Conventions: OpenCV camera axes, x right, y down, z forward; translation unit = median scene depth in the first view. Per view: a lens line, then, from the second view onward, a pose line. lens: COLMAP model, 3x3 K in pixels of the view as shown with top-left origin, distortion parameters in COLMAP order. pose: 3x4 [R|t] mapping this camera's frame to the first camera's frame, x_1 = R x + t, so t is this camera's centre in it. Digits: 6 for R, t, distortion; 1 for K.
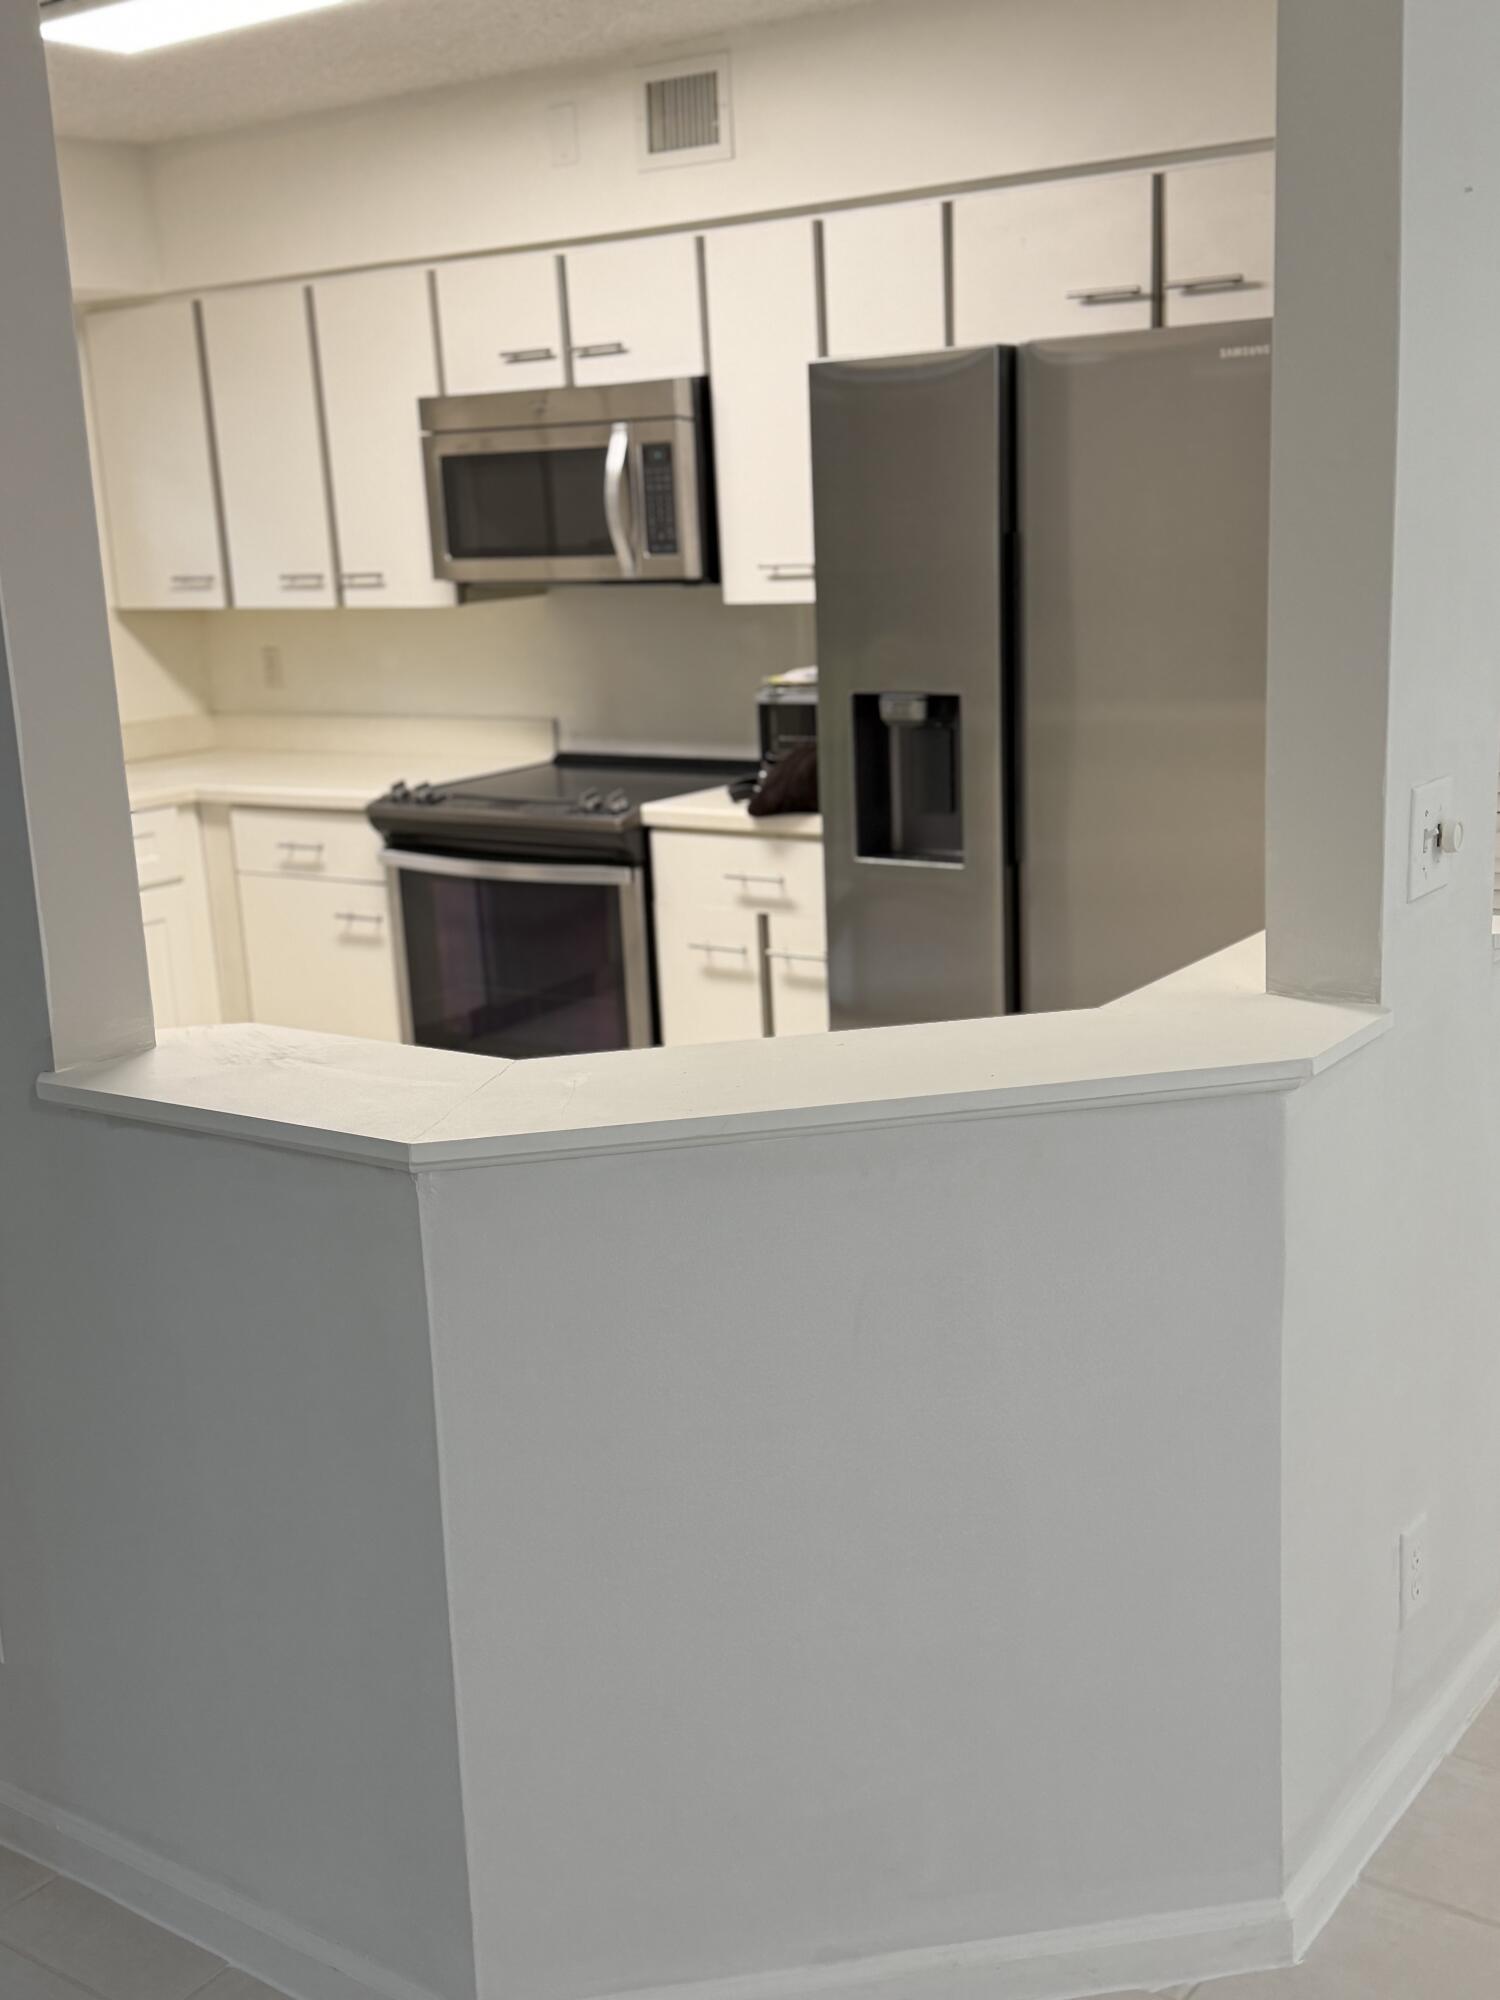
lens RADIAL K [[2163.9, 0, 763.3], [0, 2163.9, 1001.3], [0, 0, 1]] dist [0.058144, 0.000000]
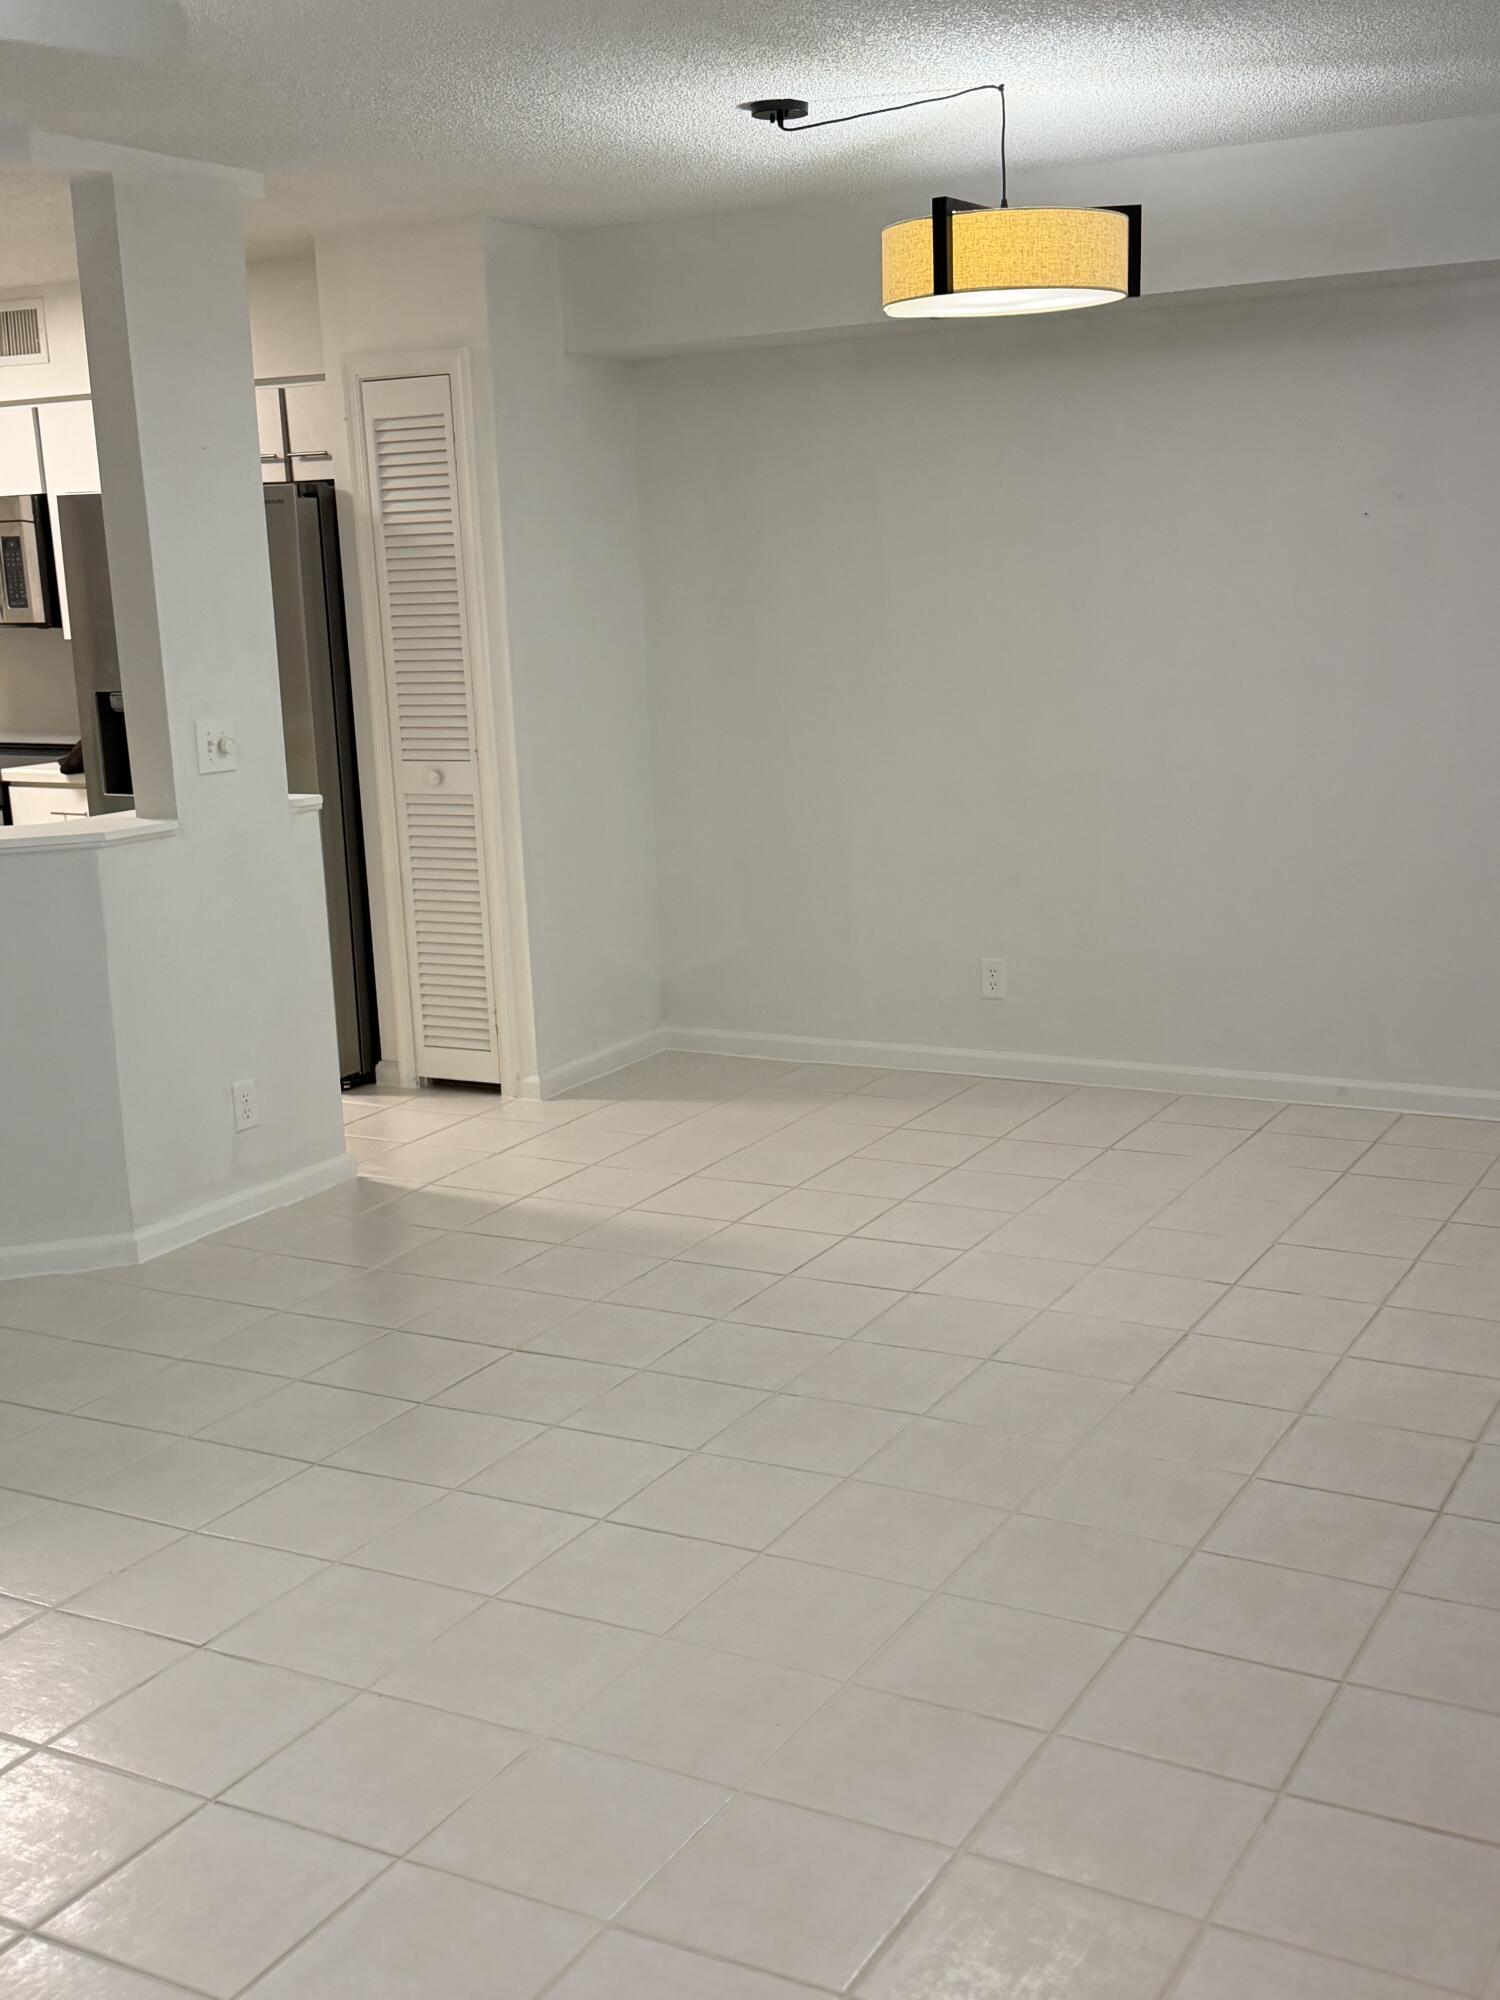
lens RADIAL K [[2163.9, 0, 750.4], [0, 2163.9, 987.7], [0, 0, 1]] dist [0.058144, 0.000000]
pose [[0.993848, -0.010159, 0.110286, 0.314023], [0.013639, 0.999431, -0.030852, 0.125375], [-0.109909, 0.032166, 0.993421, -0.624575]]
